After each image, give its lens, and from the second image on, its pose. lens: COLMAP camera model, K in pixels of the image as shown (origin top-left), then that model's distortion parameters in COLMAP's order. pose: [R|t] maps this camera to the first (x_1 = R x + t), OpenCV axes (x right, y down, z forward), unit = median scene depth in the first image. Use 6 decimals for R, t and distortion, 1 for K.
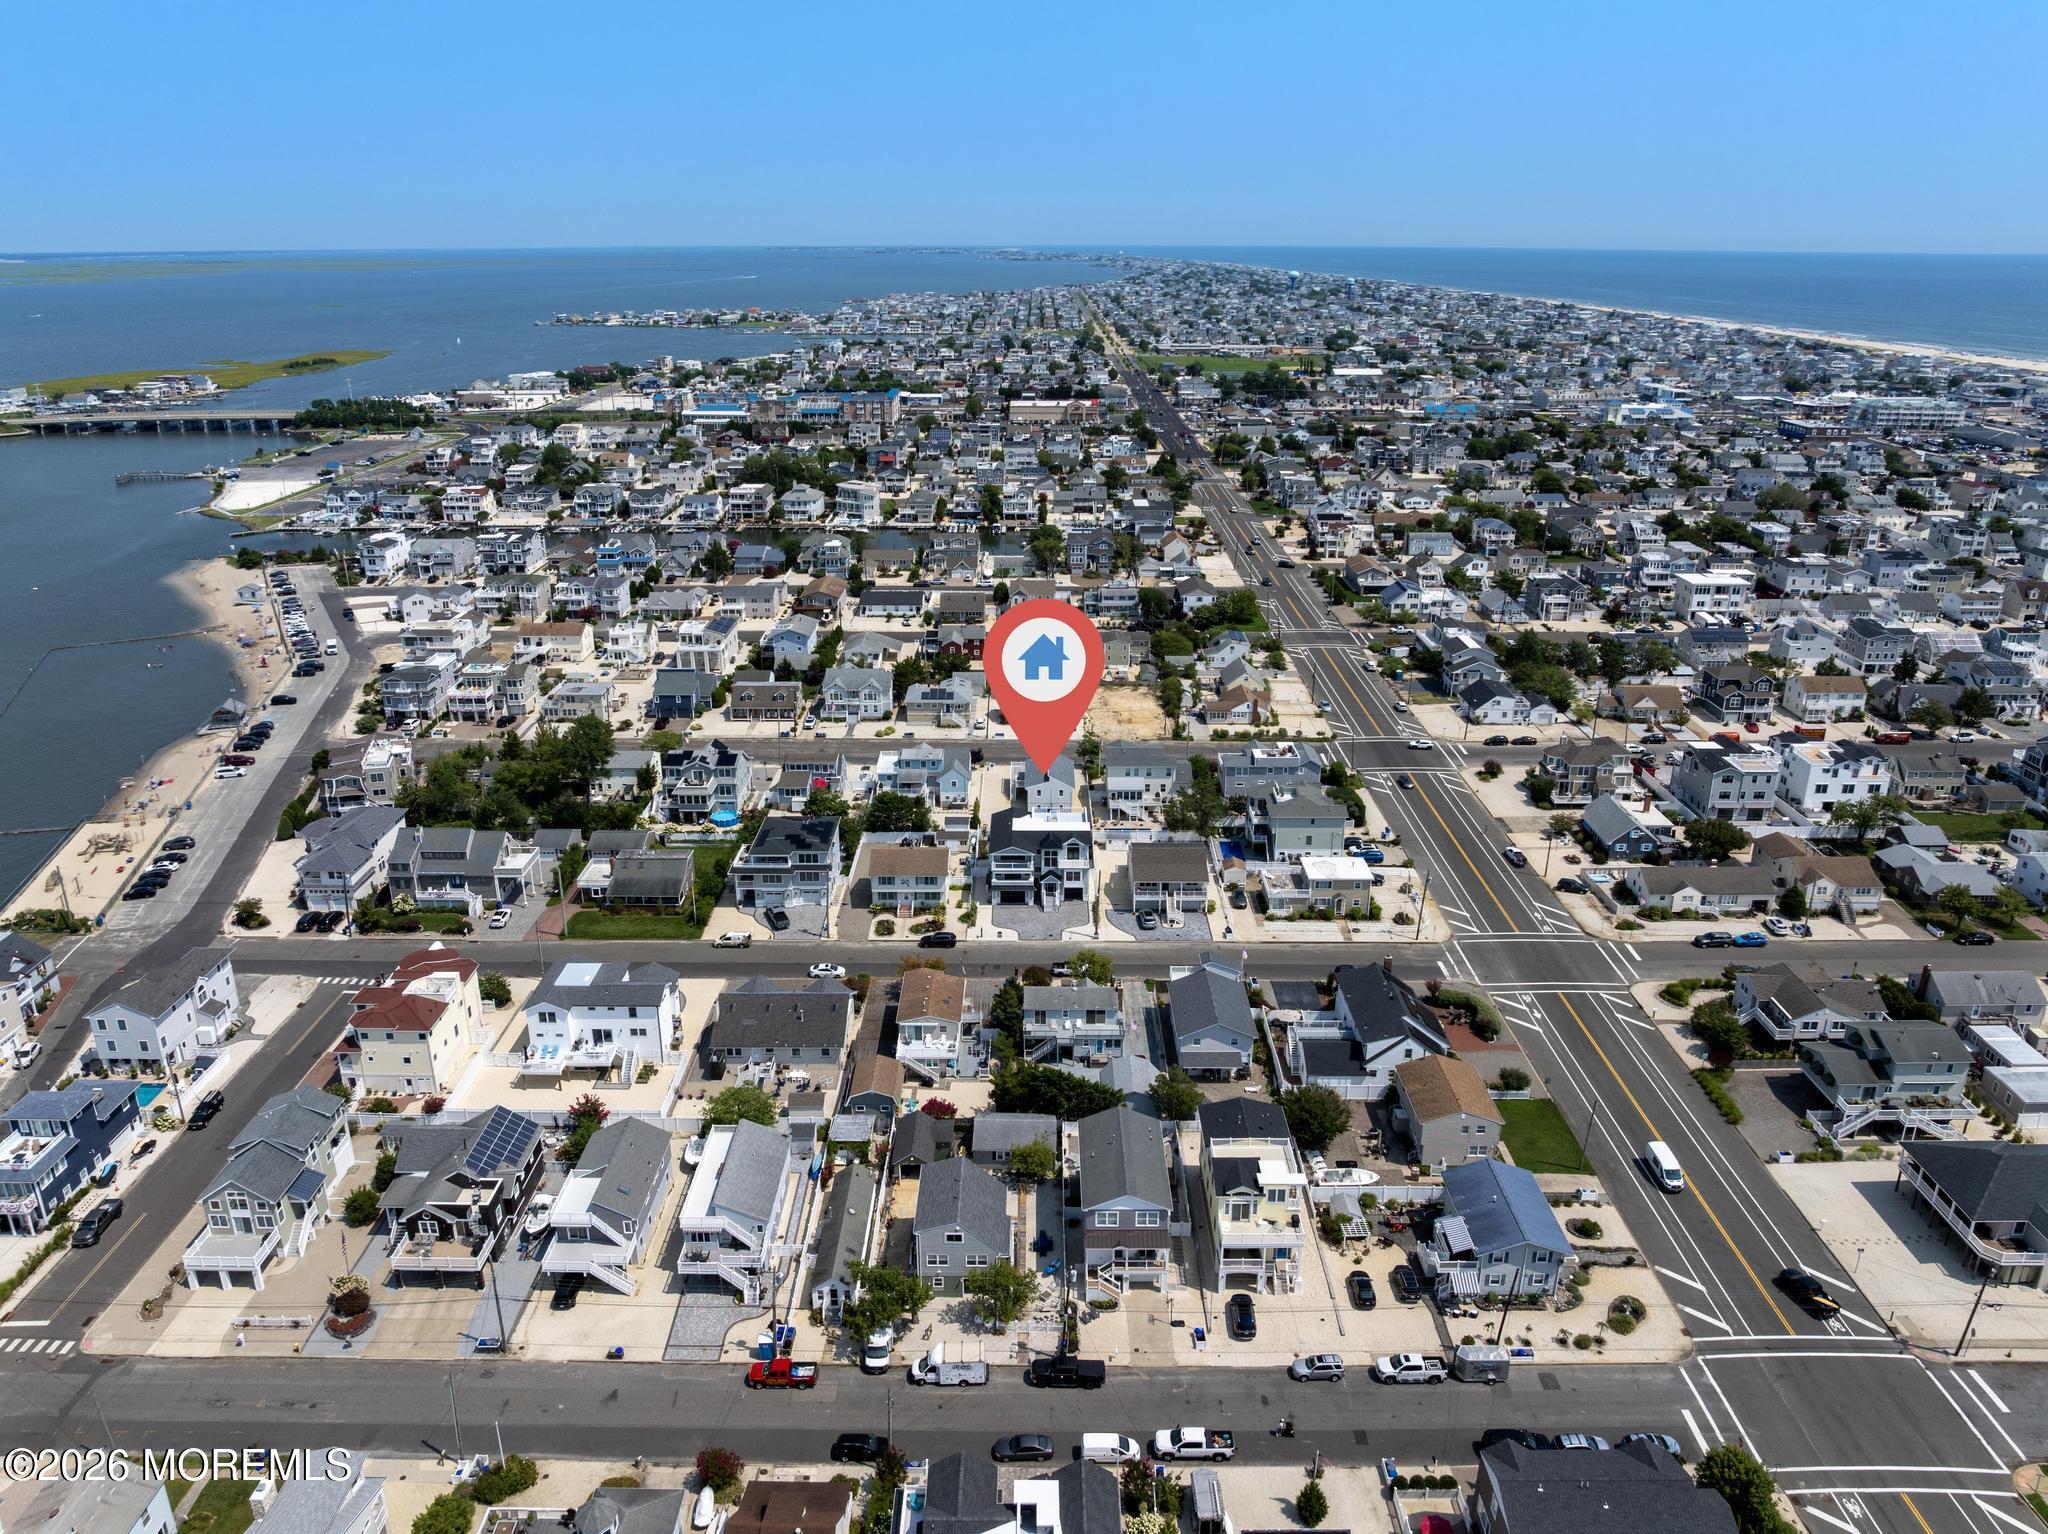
lens RADIAL K [[1463.6, 0, 1022.1], [0, 1463.6, 739.1], [0, 0, 1]] dist [-0.030567, -0.020923]
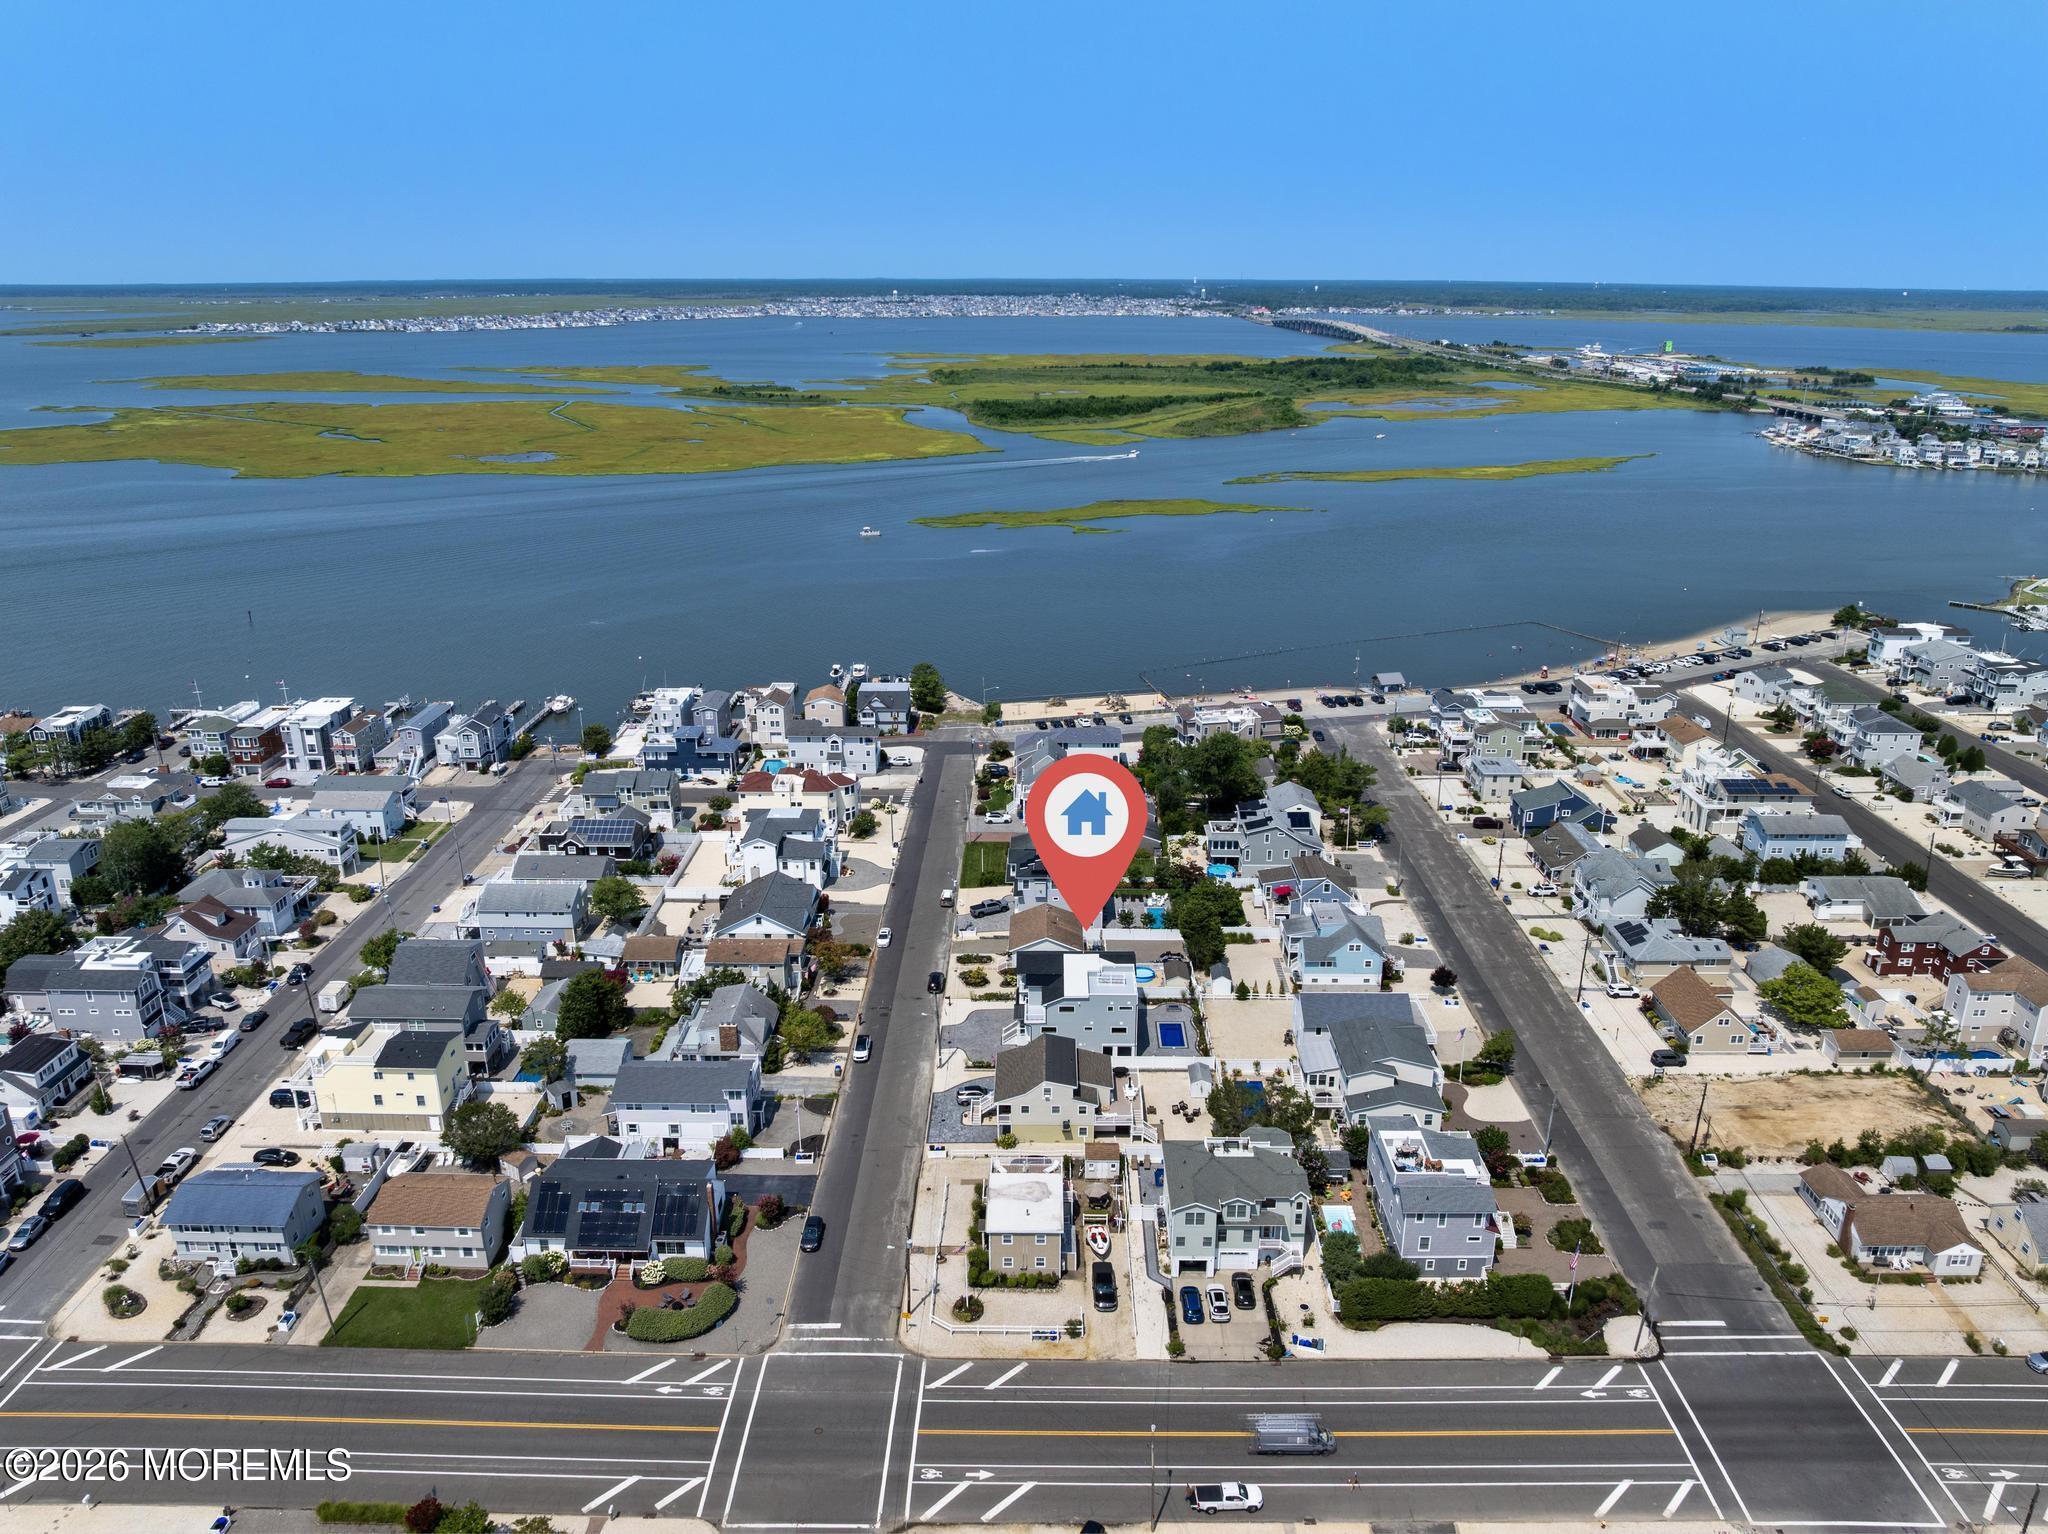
lens RADIAL K [[1439.3, 0, 1032.8], [0, 1439.3, 770.5], [0, 0, 1]] dist [-0.036990, 0.001668]
pose [[-0.005367, 0.325682, -0.945464, 0.568979], [-0.326552, 0.893074, 0.309489, -0.218994], [0.945164, 0.310404, 0.101559, 0.631678]]
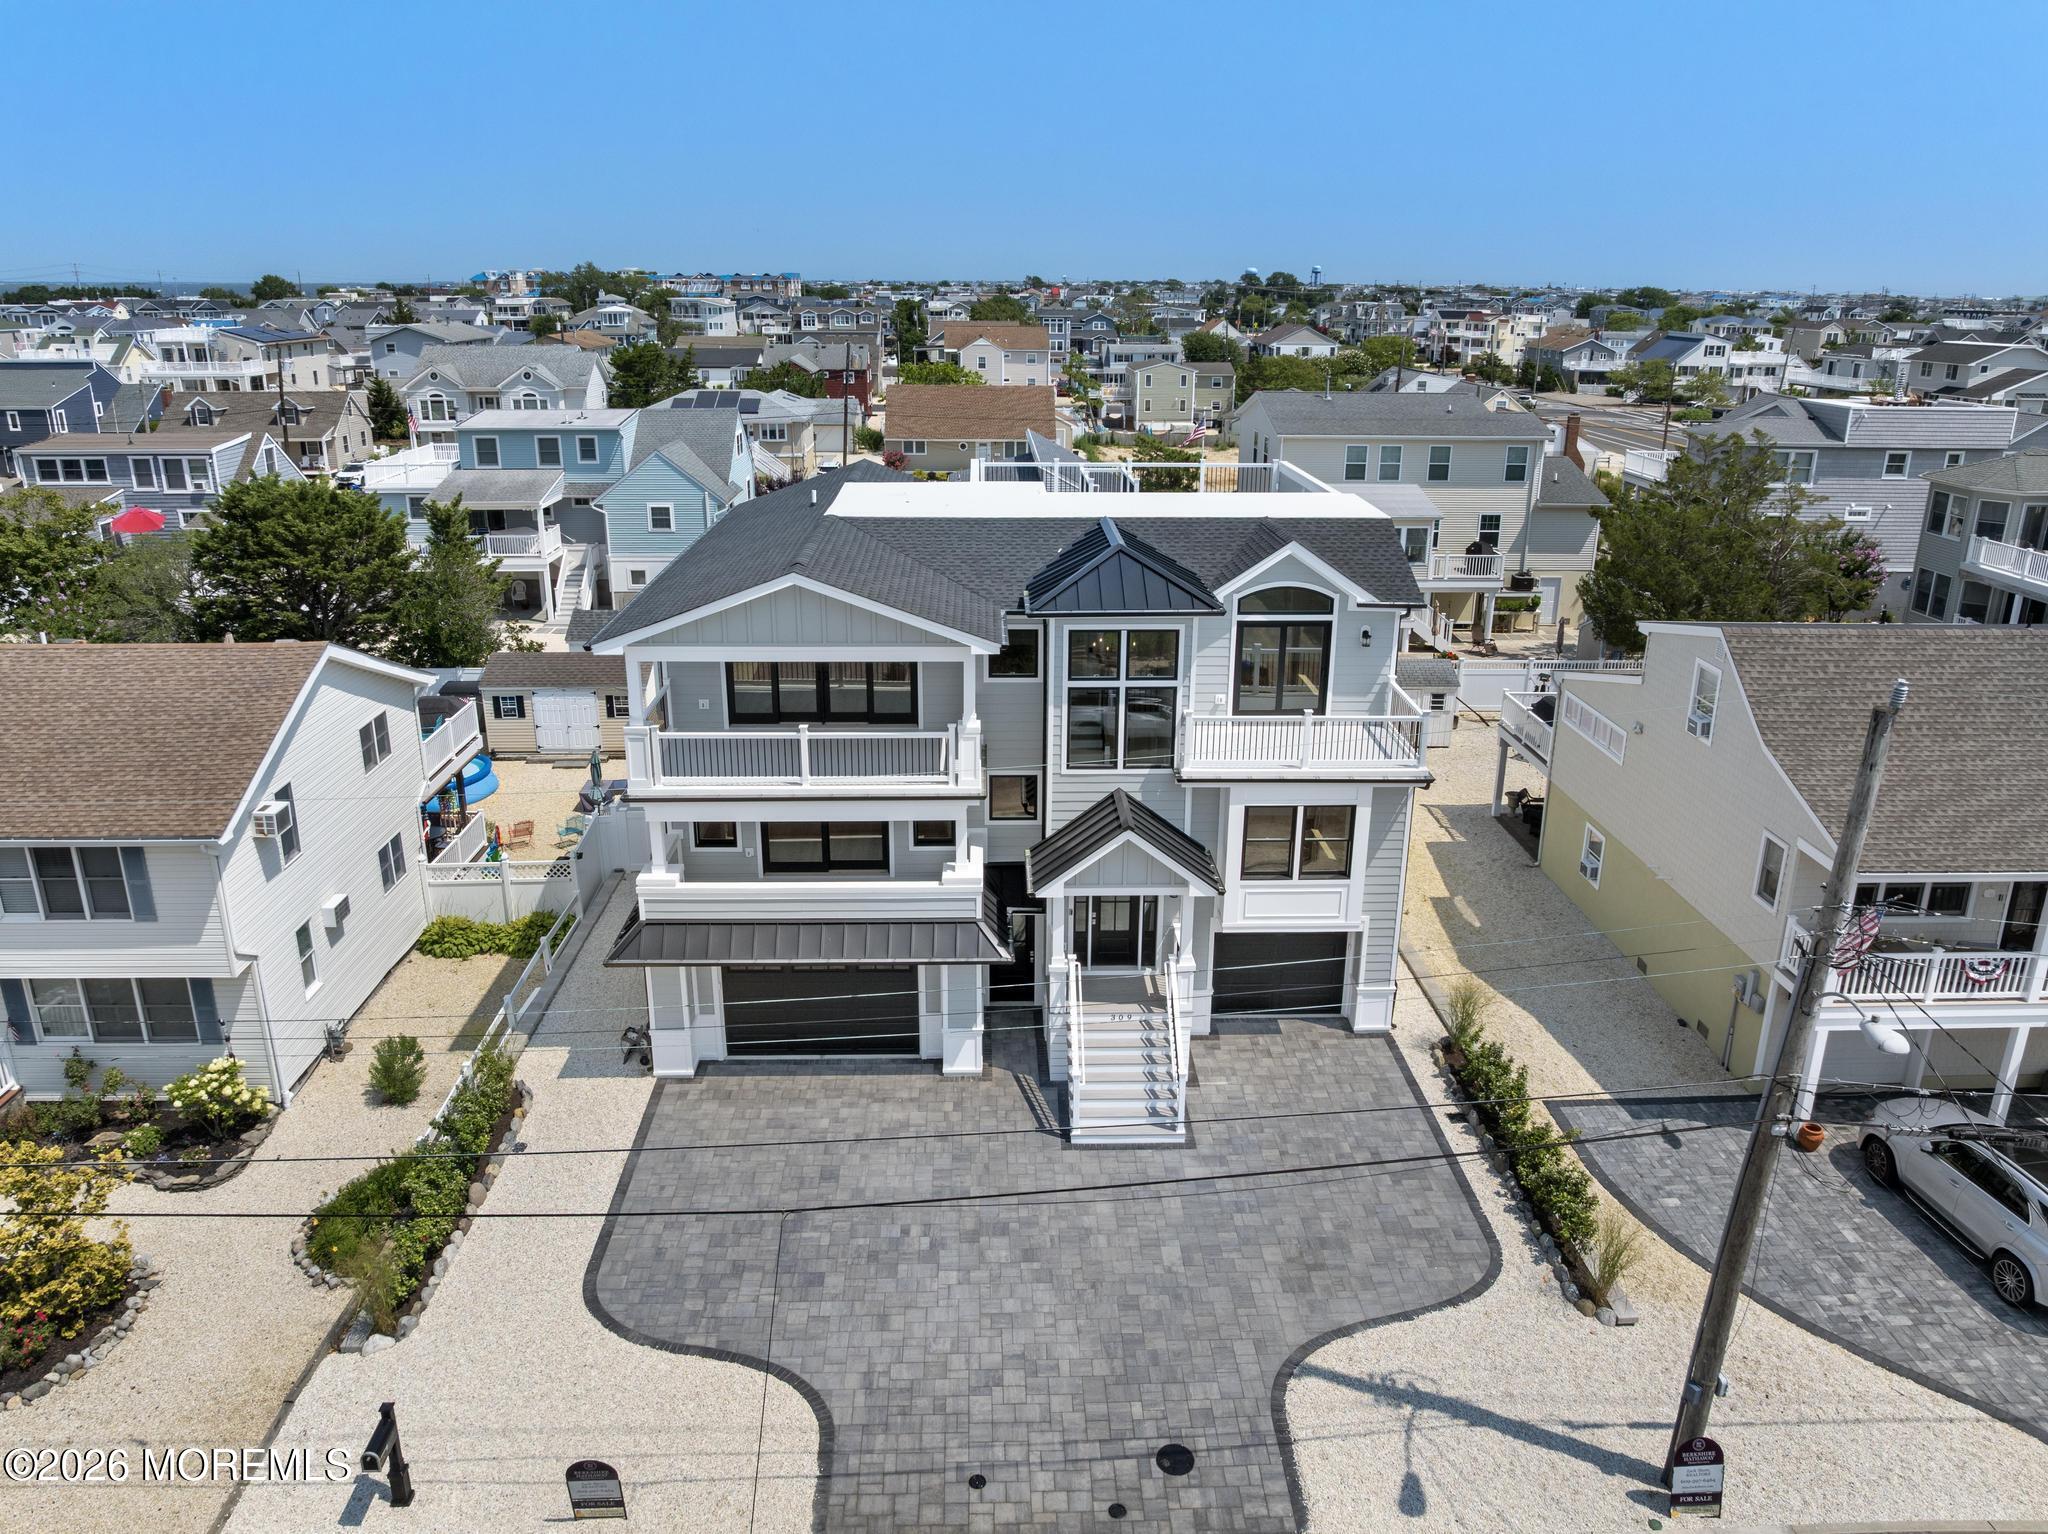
lens RADIAL K [[1439.3, 0, 1032.8], [0, 1439.3, 770.5], [0, 0, 1]] dist [-0.036990, 0.001668]
pose [[0.998998, -0.005361, 0.044430, 0.004795], [0.005531, 0.999978, -0.003714, 0.063564], [-0.044409, 0.003956, 0.999006, 0.634859]]
